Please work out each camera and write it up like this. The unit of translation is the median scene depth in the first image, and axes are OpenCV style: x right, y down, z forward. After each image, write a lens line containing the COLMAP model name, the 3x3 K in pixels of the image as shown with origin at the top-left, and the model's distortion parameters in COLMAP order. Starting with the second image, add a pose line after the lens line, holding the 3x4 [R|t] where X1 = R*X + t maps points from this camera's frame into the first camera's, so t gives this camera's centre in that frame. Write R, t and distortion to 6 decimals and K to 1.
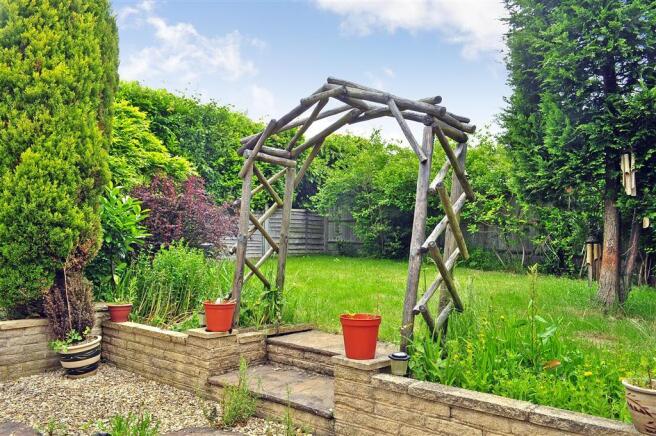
lens RADIAL K [[509.5, 0, 330.2], [0, 509.5, 219.2], [0, 0, 1]] dist [-0.017125, 0.000890]
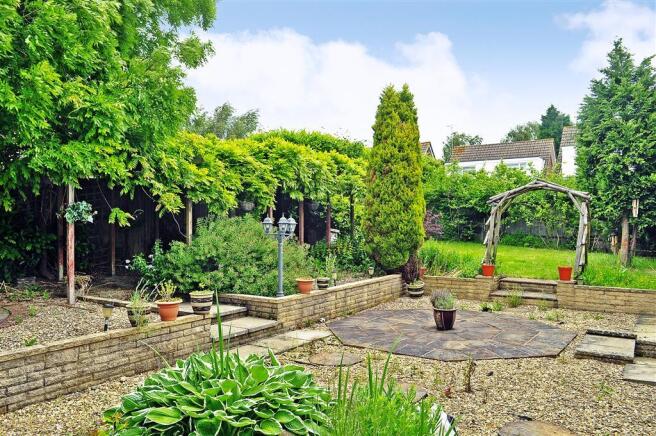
lens RADIAL K [[509.5, 0, 325.9], [0, 509.5, 218.2], [0, 0, 1]] dist [-0.017125, 0.000890]
pose [[0.995772, -0.006614, 0.091625, -1.036008], [0.002225, 0.998848, 0.047928, -0.157174], [-0.091836, -0.047522, 0.994640, -1.180399]]
